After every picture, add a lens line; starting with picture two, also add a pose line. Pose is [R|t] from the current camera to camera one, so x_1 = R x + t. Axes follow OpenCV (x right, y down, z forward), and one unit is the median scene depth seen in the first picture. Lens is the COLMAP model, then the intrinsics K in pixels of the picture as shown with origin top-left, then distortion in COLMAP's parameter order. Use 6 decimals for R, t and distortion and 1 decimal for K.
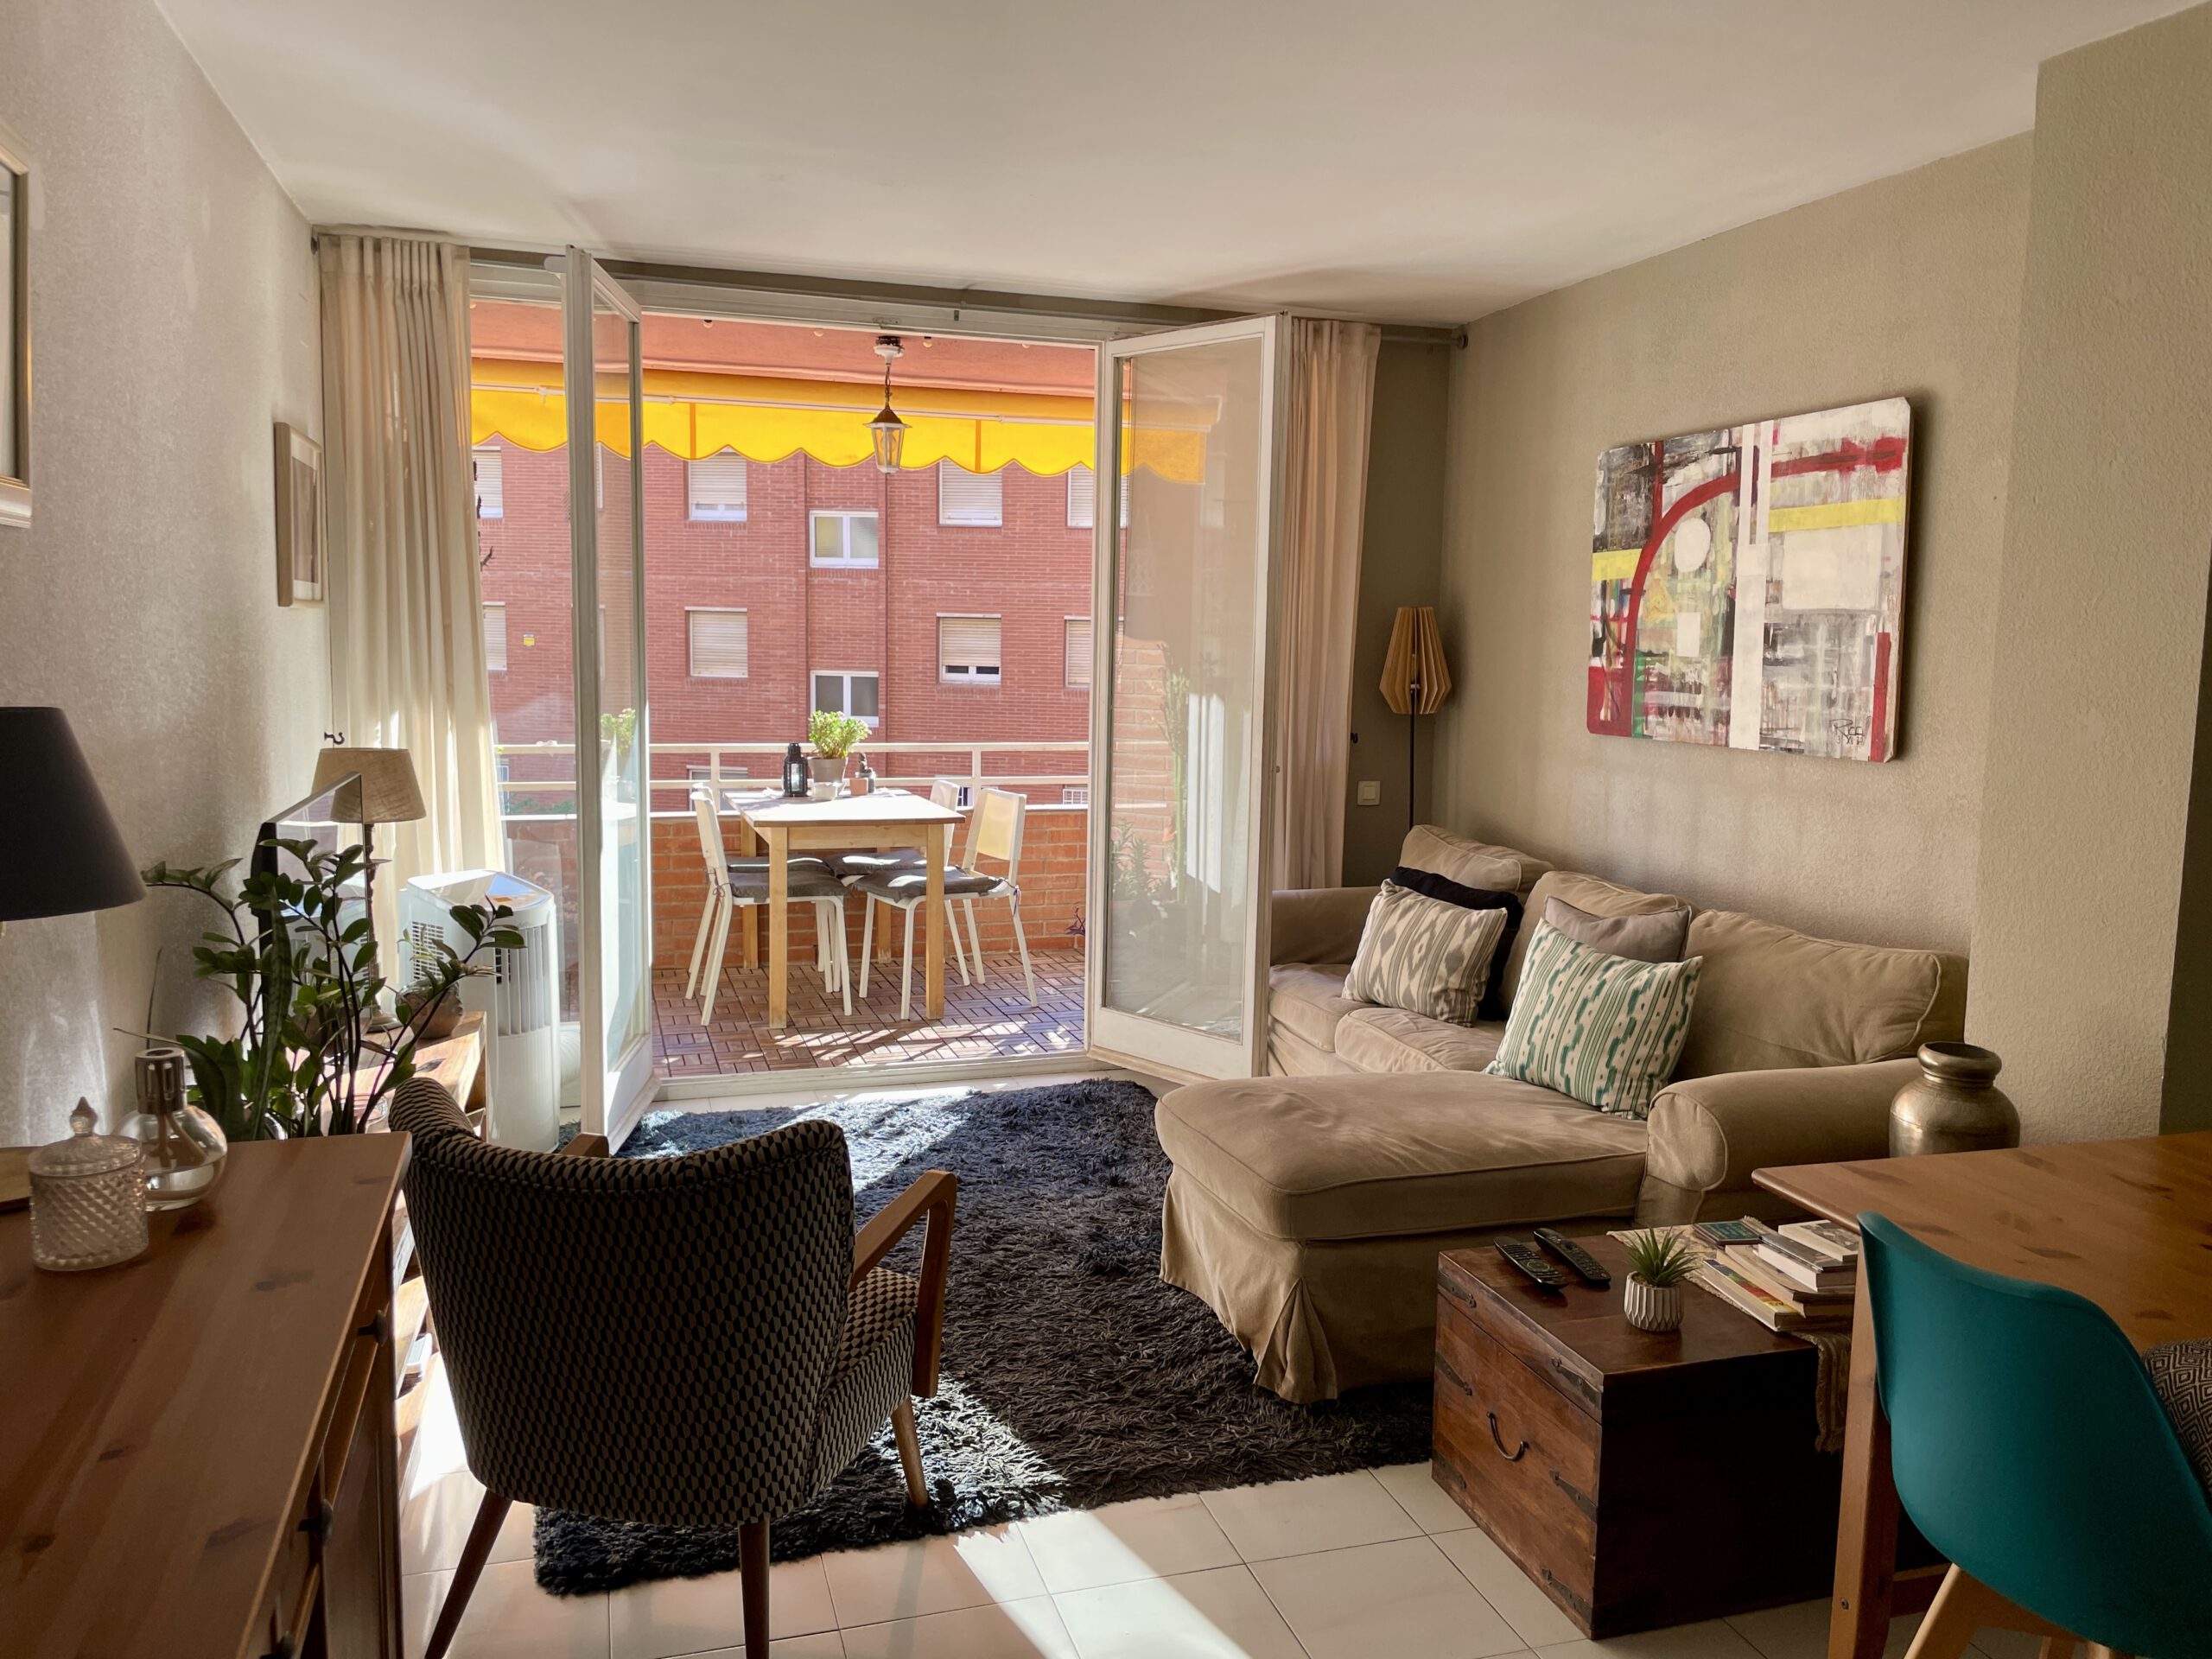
lens RADIAL K [[1690.0, 0, 1136.2], [0, 1690.0, 833.0], [0, 0, 1]] dist [0.080403, -0.114875]
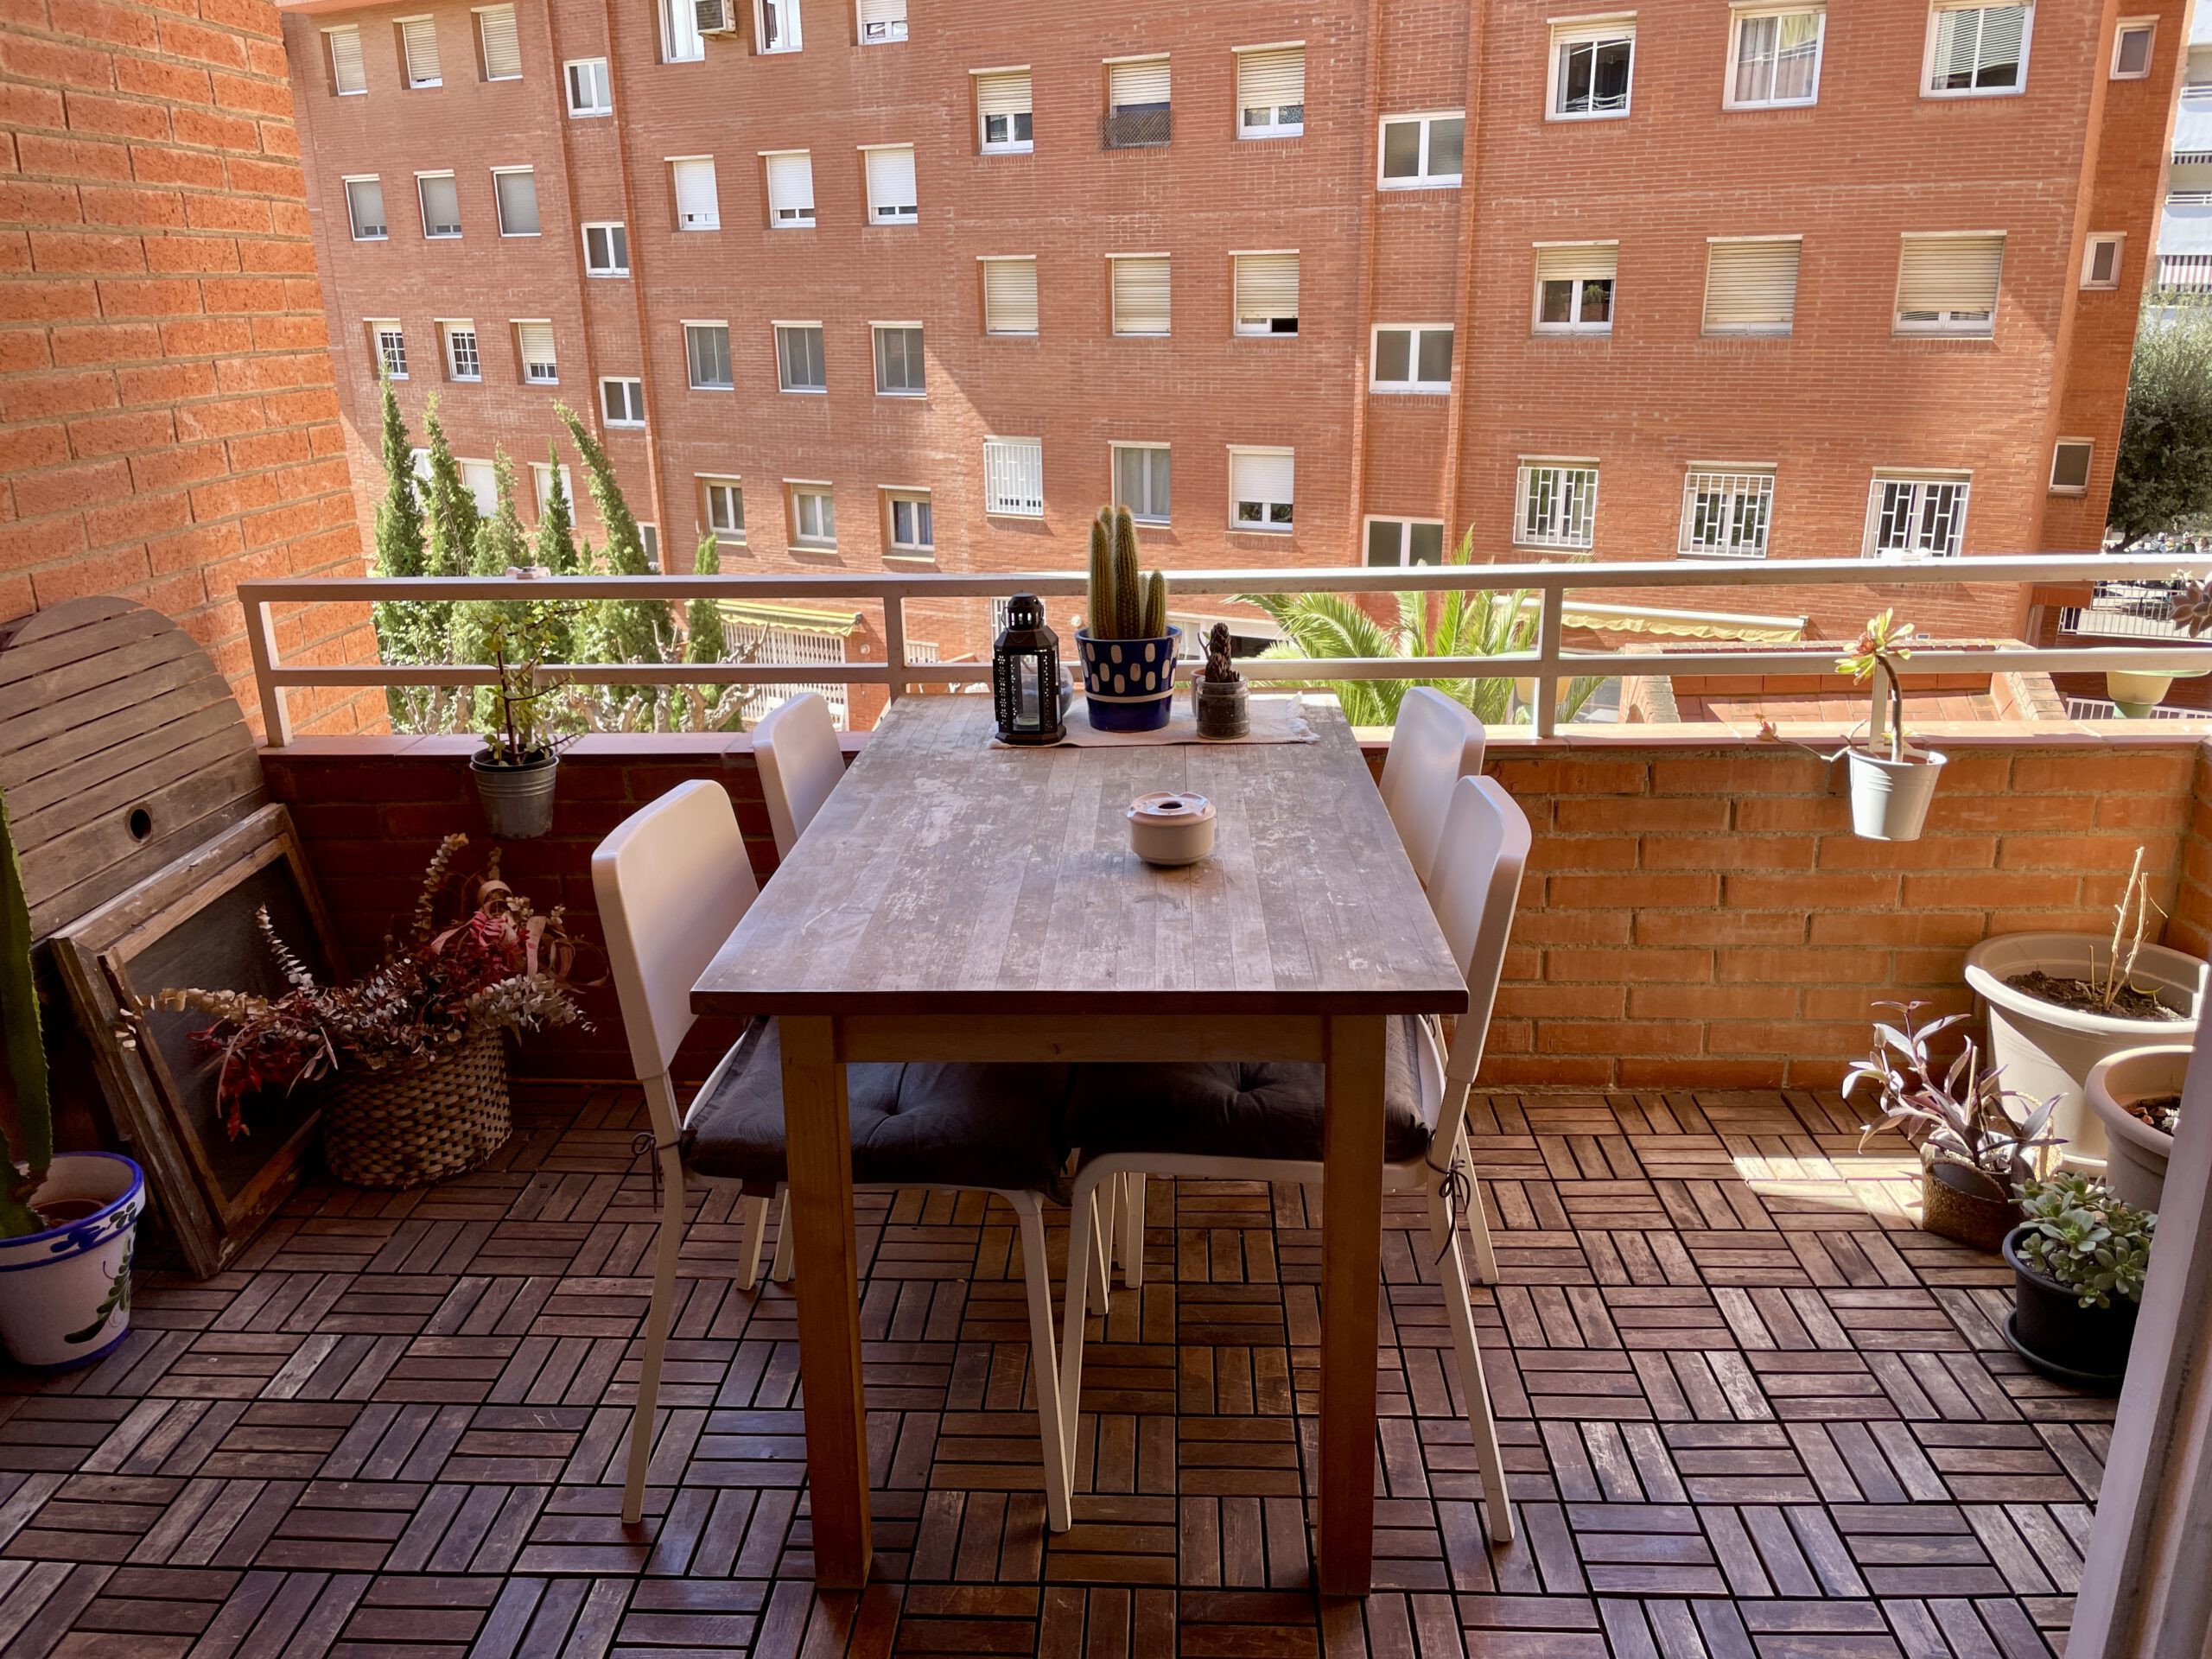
lens RADIAL K [[1690.0, 0, 1081.6], [0, 1690.0, 834.5], [0, 0, 1]] dist [0.080403, -0.114875]
pose [[0.933146, 0.077836, -0.350969, -0.081131], [-0.006882, 0.979968, 0.199035, -0.101149], [0.359430, -0.183313, 0.914990, 0.878744]]
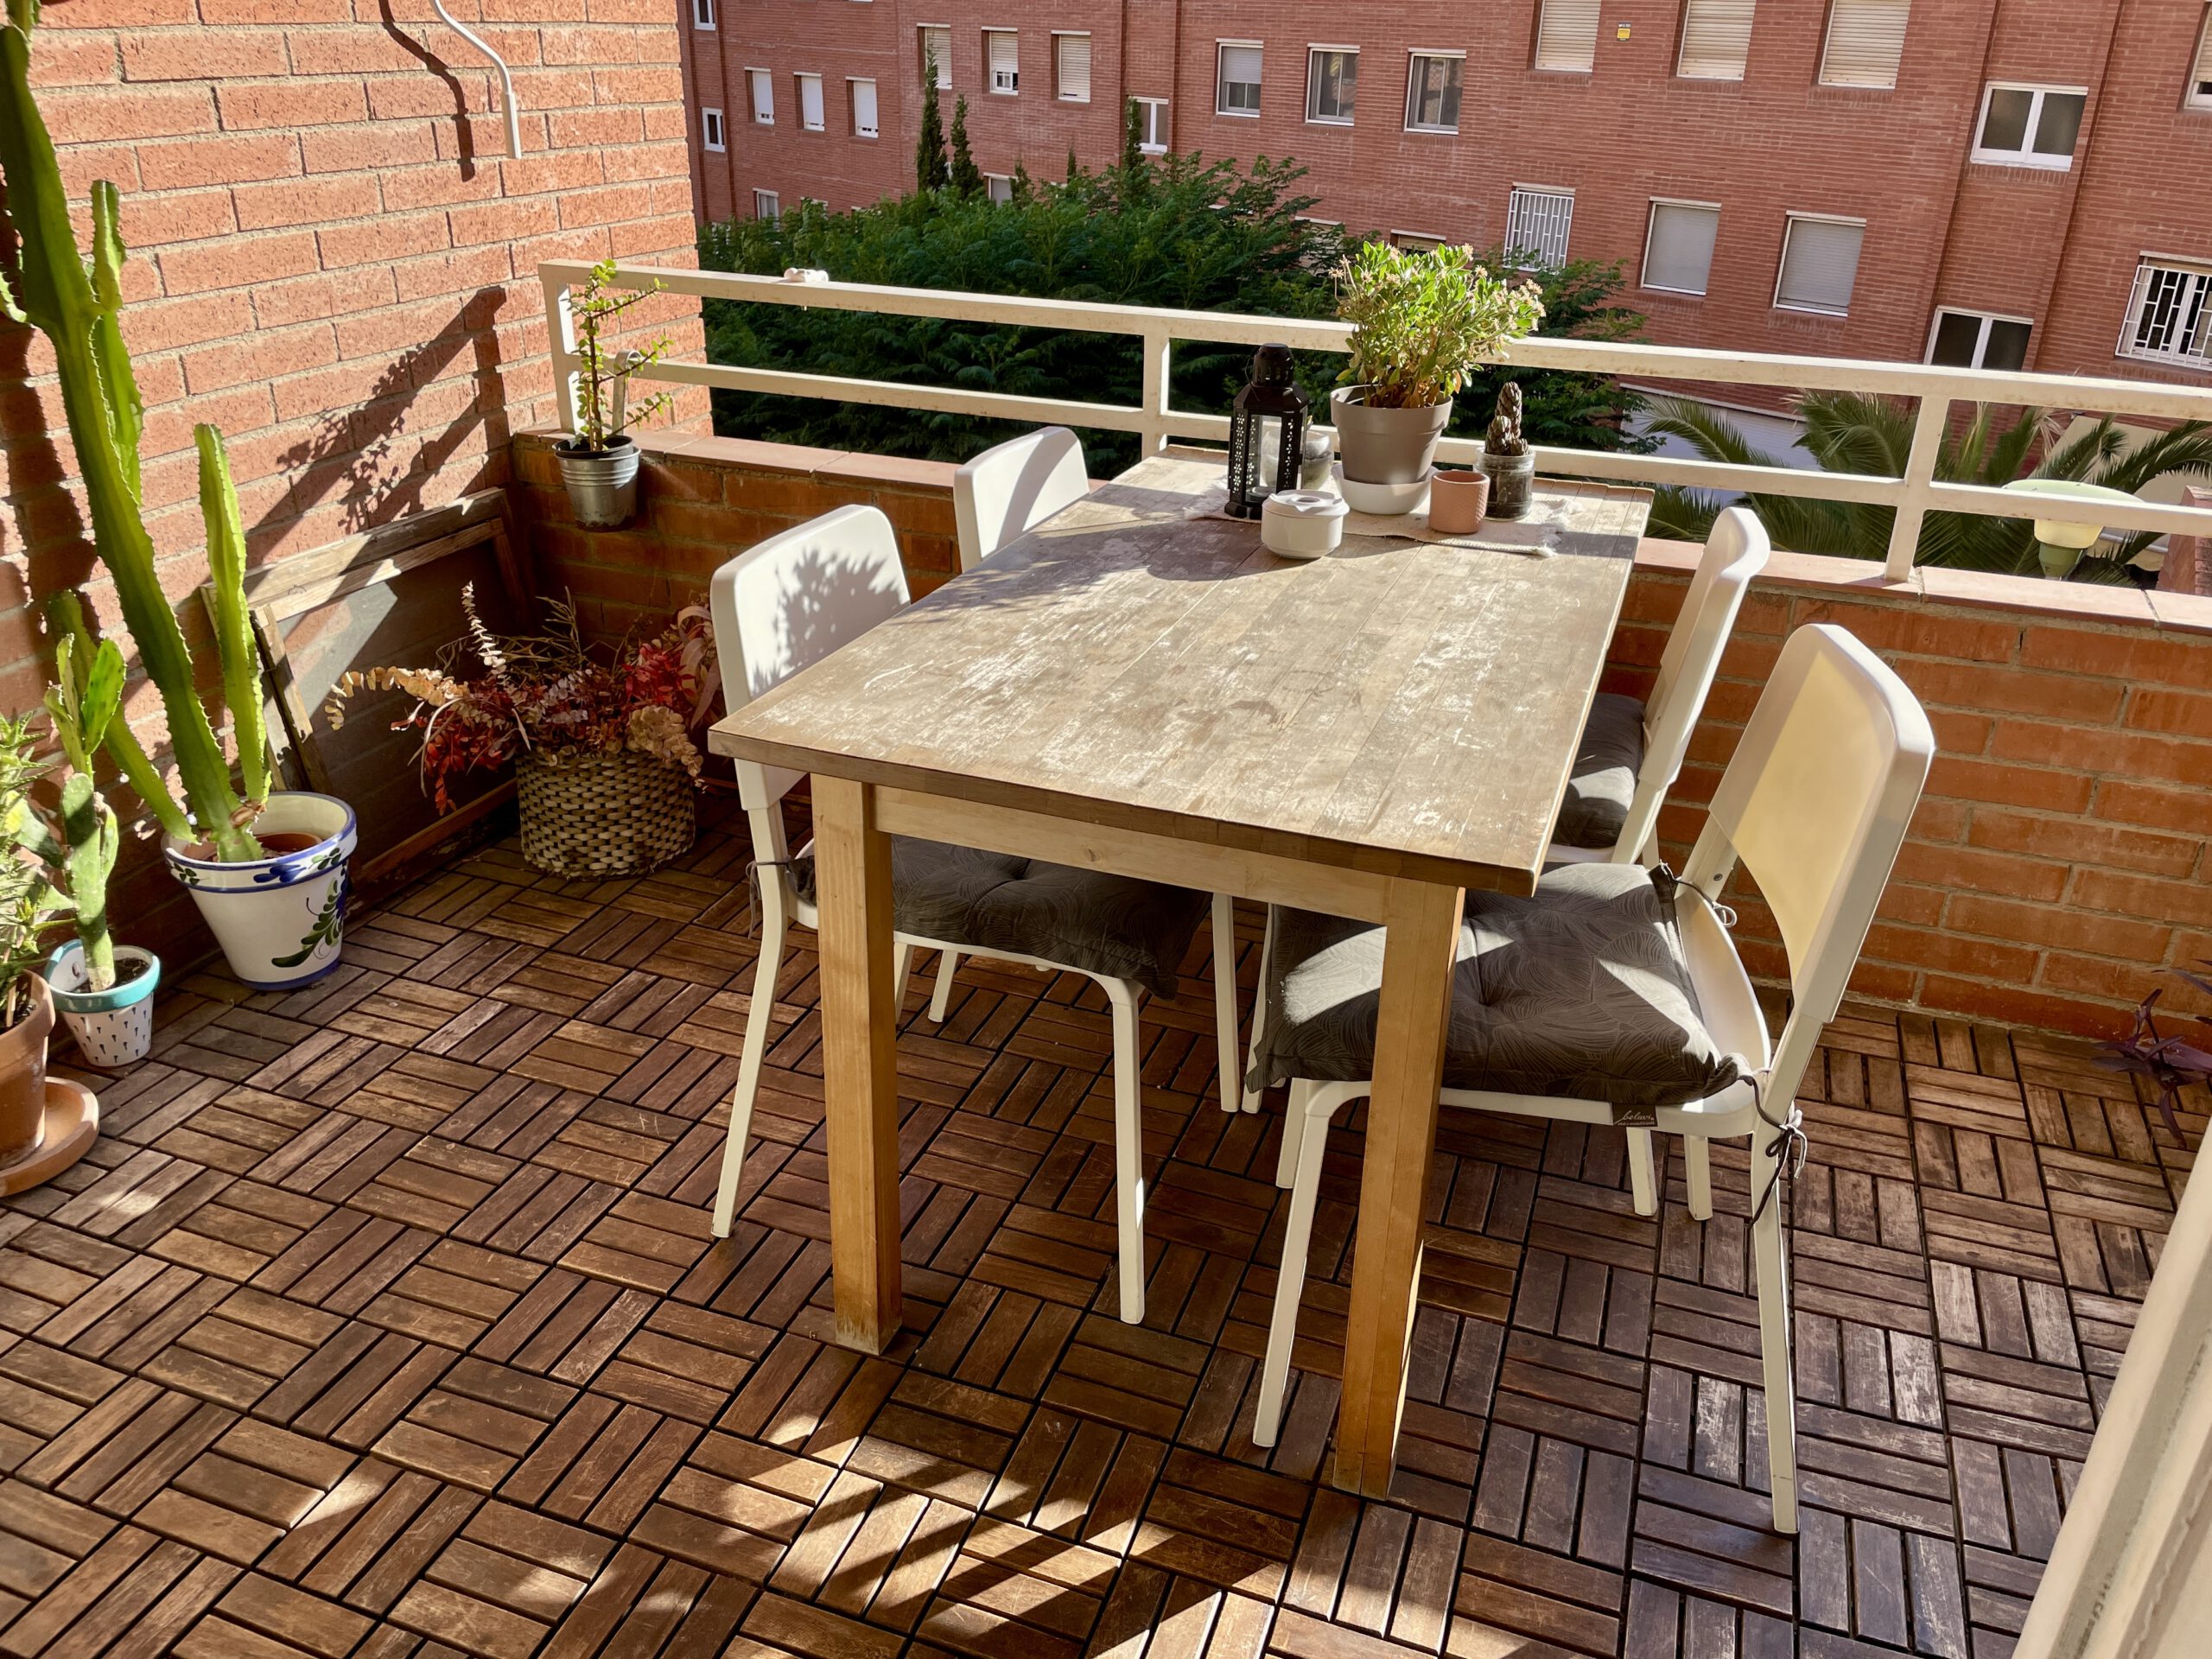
lens RADIAL K [[1690.0, 0, 1099.0], [0, 1690.0, 818.6], [0, 0, 1]] dist [0.080403, -0.114875]
pose [[0.788605, 0.265345, -0.554703, -0.033150], [-0.079917, 0.938678, 0.335406, -0.099834], [0.609685, -0.220173, 0.761451, 0.952468]]
